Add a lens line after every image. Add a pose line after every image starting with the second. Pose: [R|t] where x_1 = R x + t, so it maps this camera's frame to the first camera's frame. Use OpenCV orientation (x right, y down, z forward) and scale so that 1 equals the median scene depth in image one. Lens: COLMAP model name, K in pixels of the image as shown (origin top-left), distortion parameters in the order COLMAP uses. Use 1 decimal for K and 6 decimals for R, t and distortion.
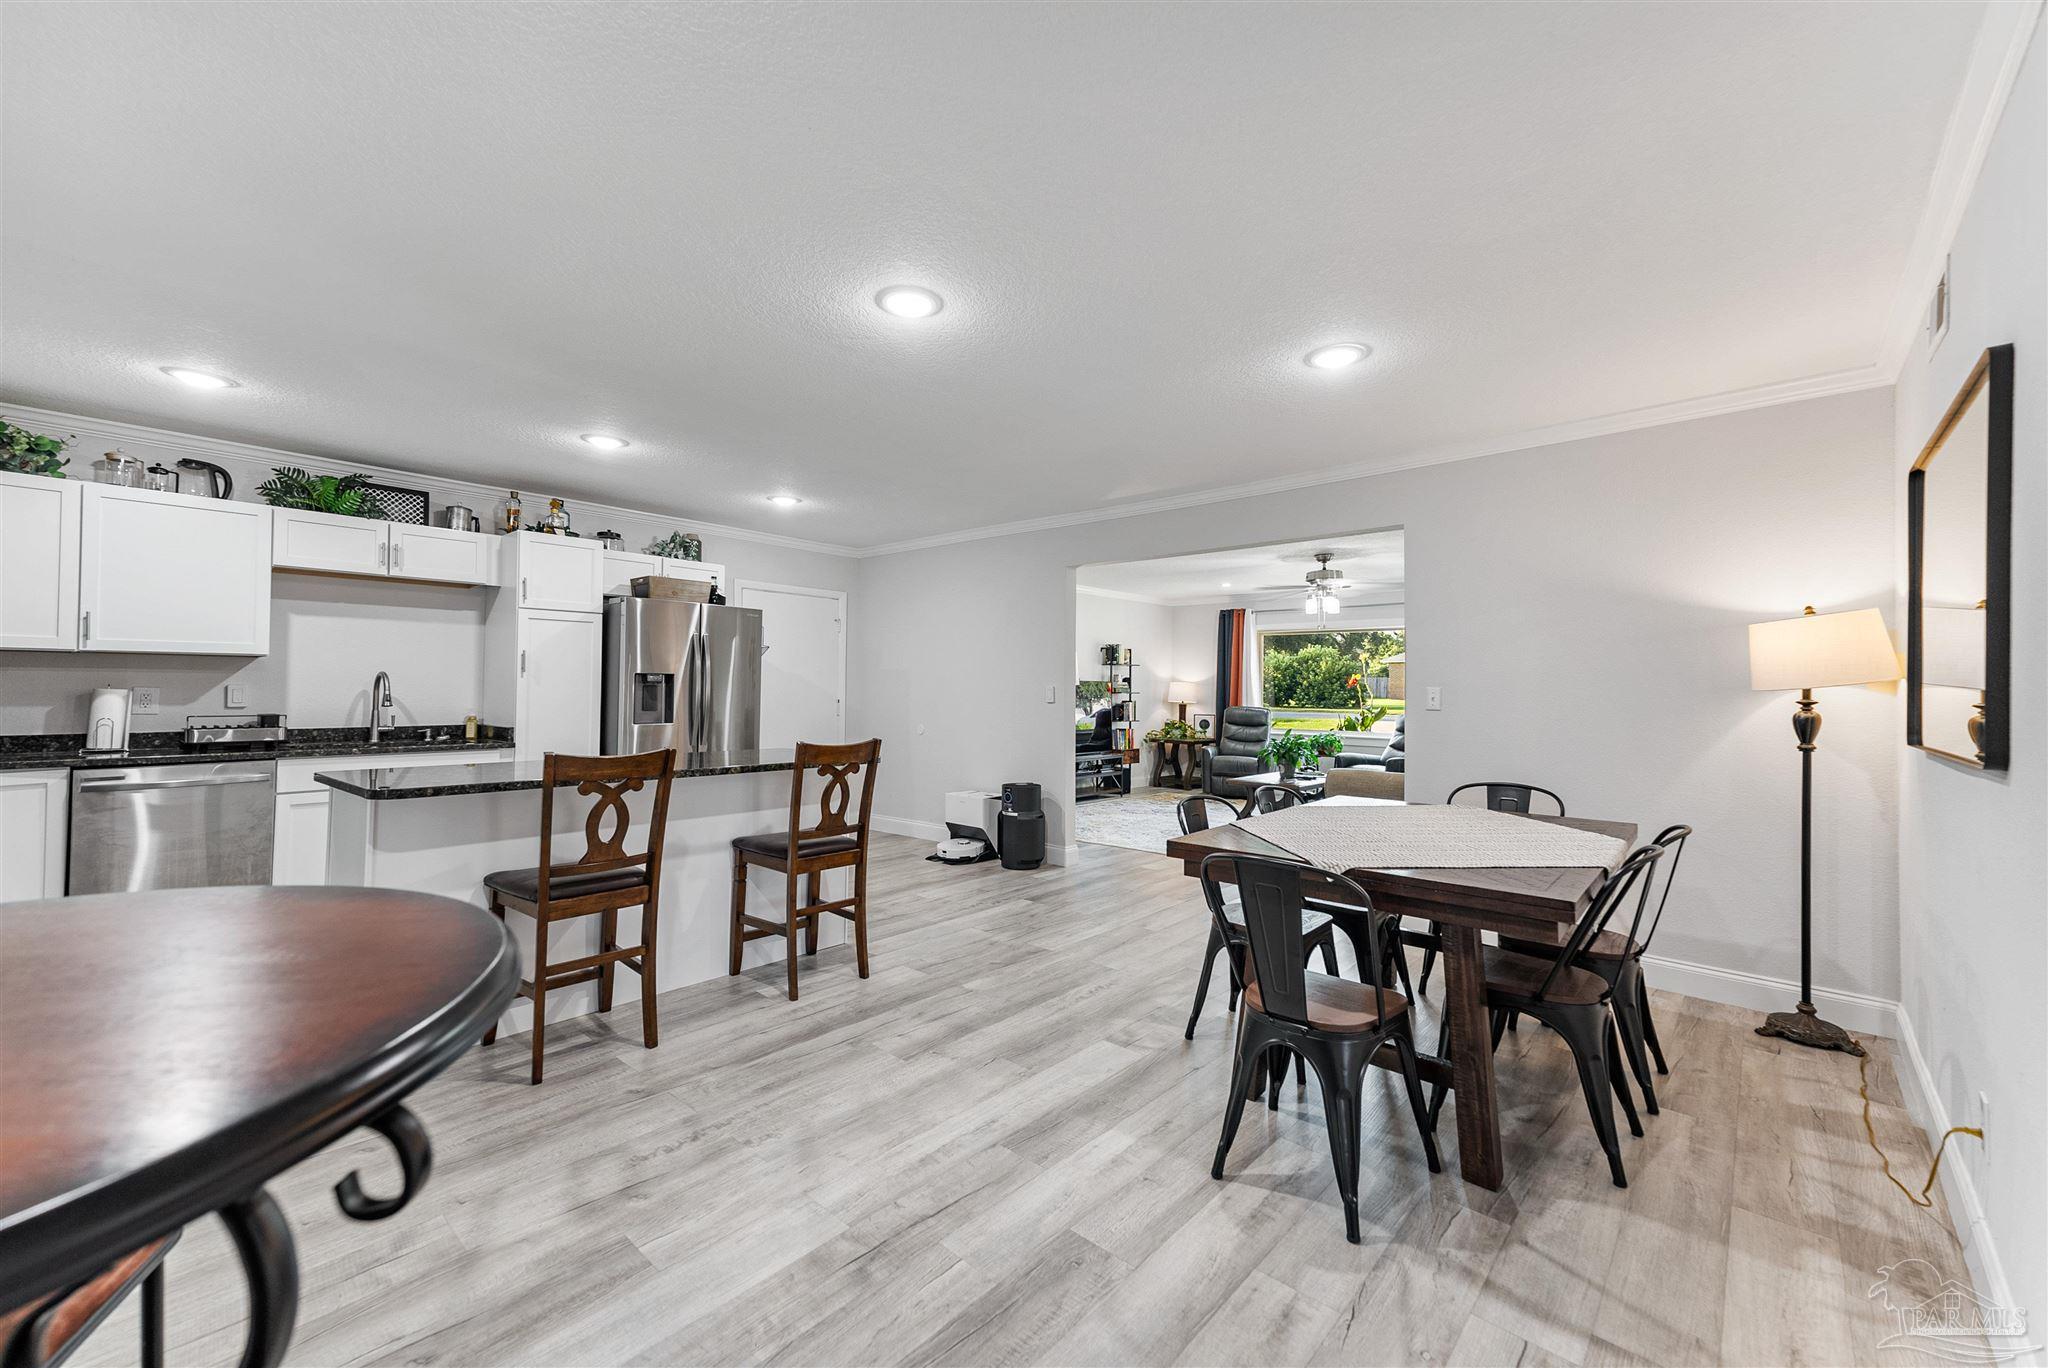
lens RADIAL K [[832.1, 0, 1009.1], [0, 832.1, 685.5], [0, 0, 1]] dist [0.042462, -0.004116]
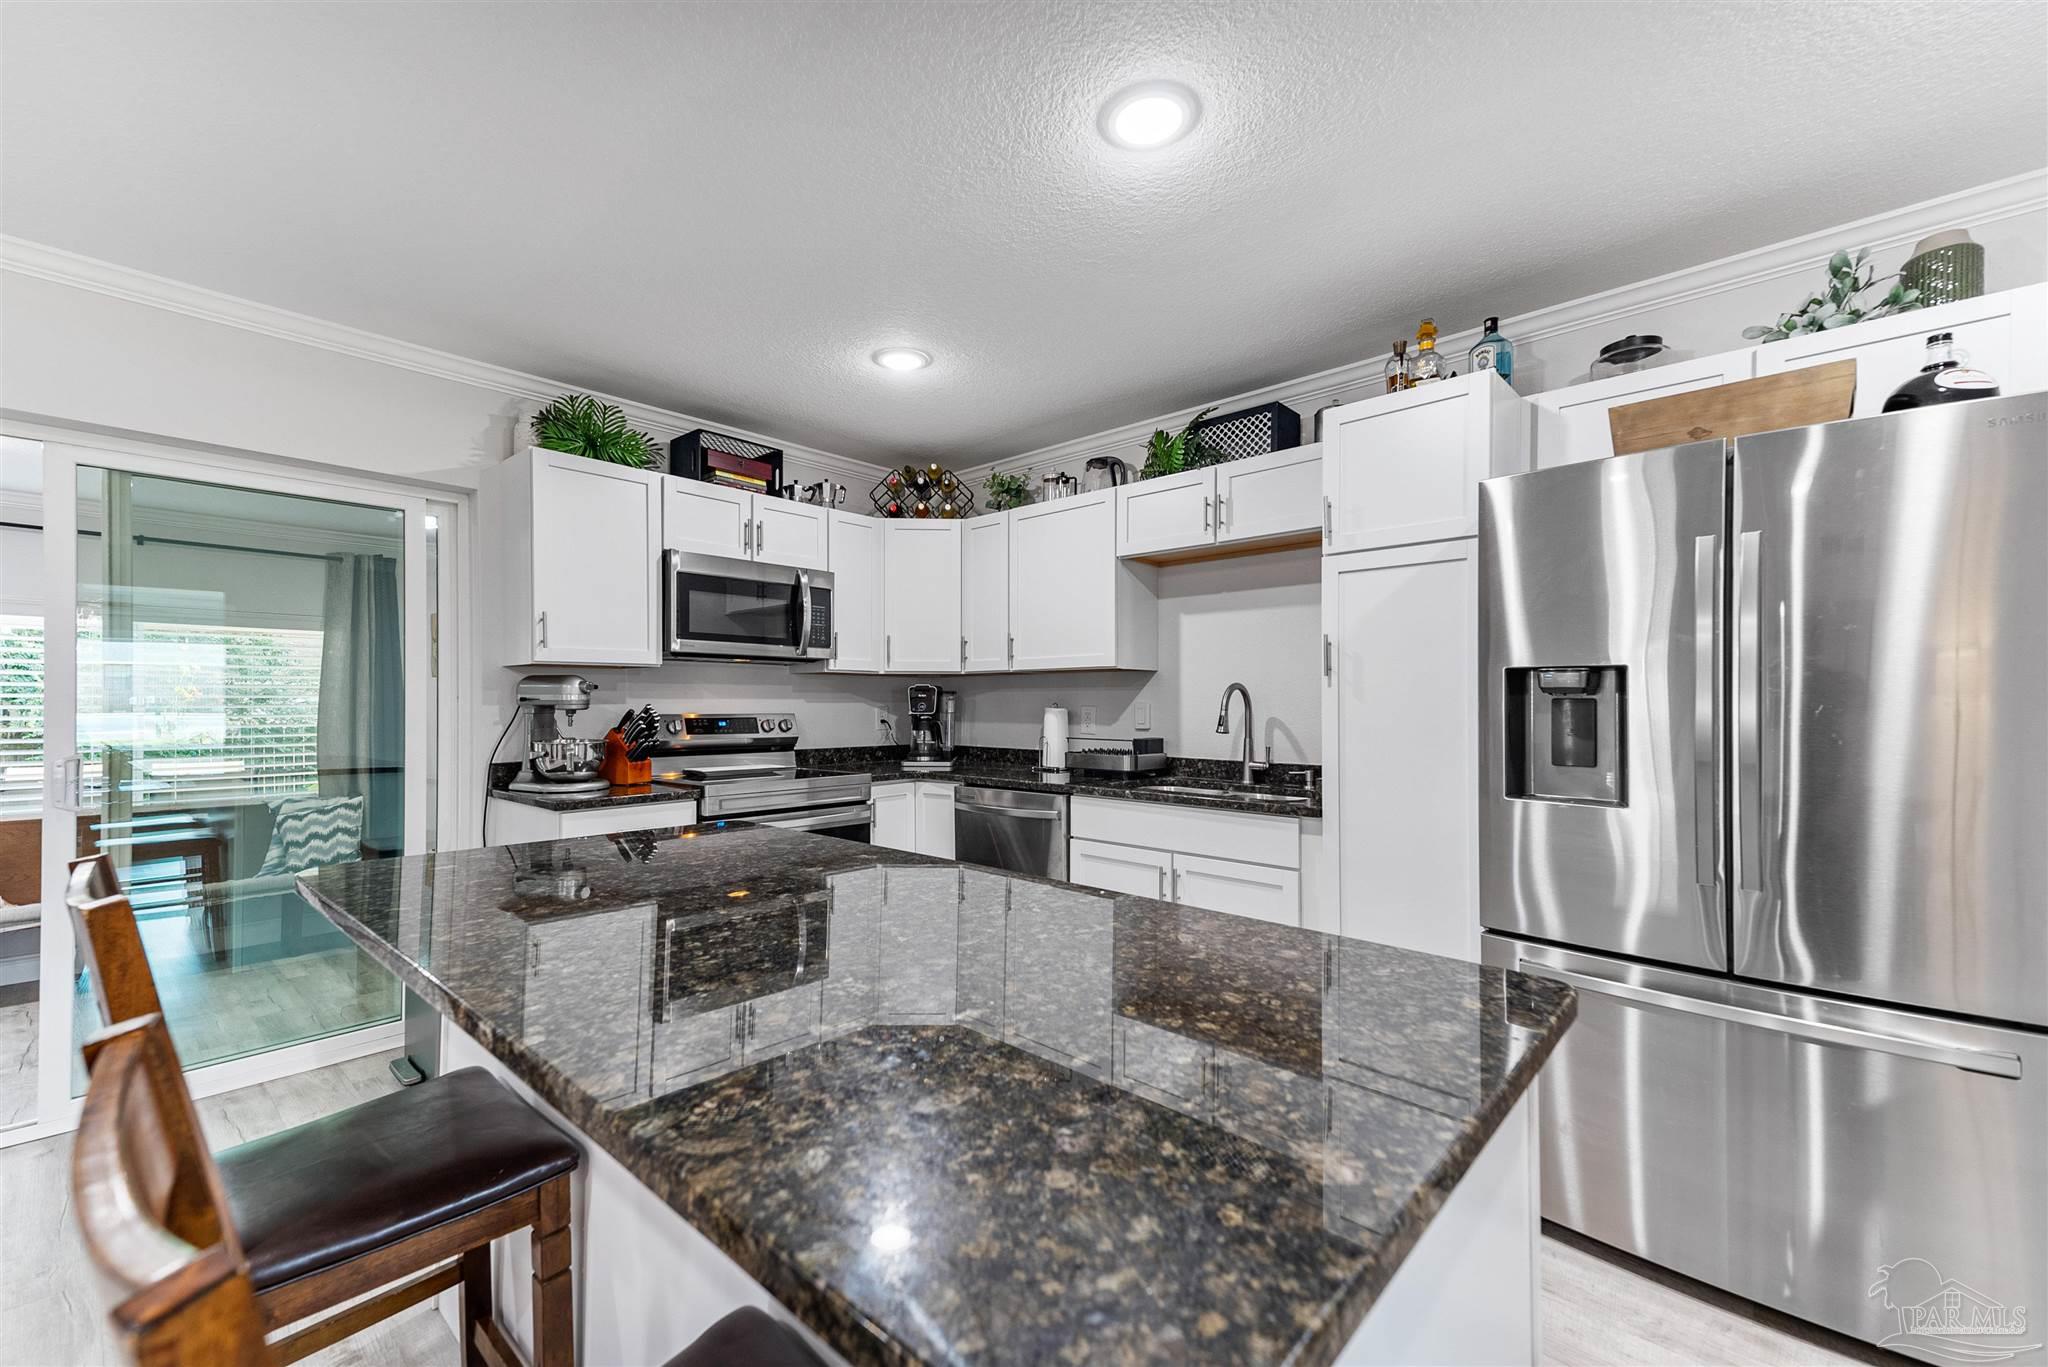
lens RADIAL K [[832.1, 0, 1009.0], [0, 832.1, 697.1], [0, 0, 1]] dist [0.042462, -0.004116]
pose [[-0.001763, -0.011886, -0.999928, -0.025946], [0.002935, 0.999925, -0.011891, 0.001256], [0.999994, -0.002956, -0.001728, 0.388108]]
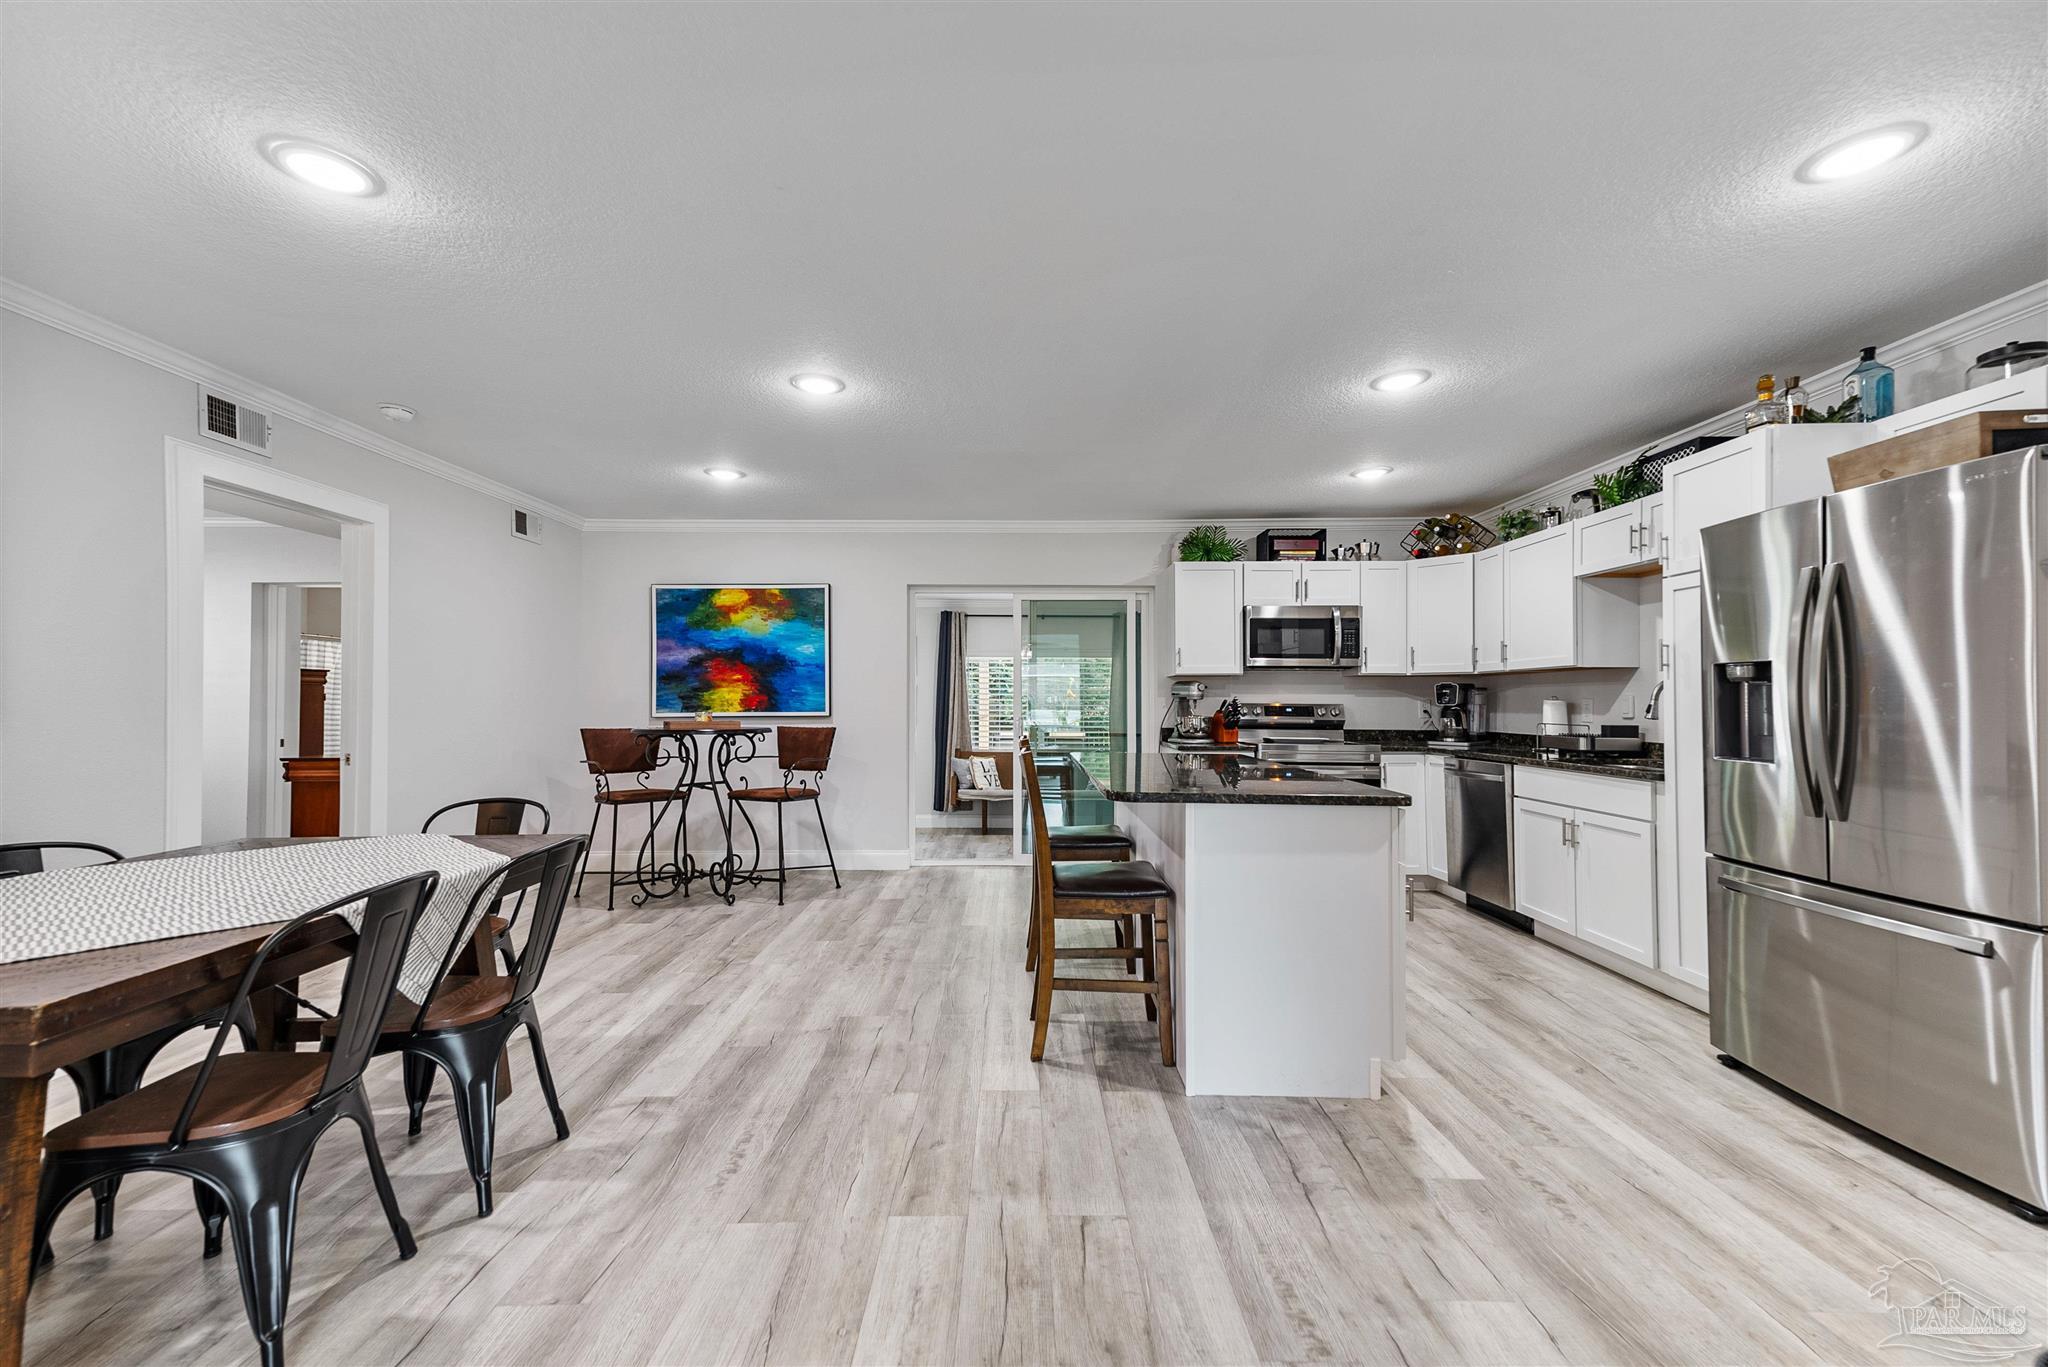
lens RADIAL K [[832.1, 0, 1016.6], [0, 832.1, 686.5], [0, 0, 1]] dist [0.042462, -0.004116]
pose [[-0.738319, -0.021458, -0.674110, 0.133054], [-0.004719, 0.999634, -0.026652, 0.008354], [0.674435, -0.016496, -0.738150, 0.560579]]
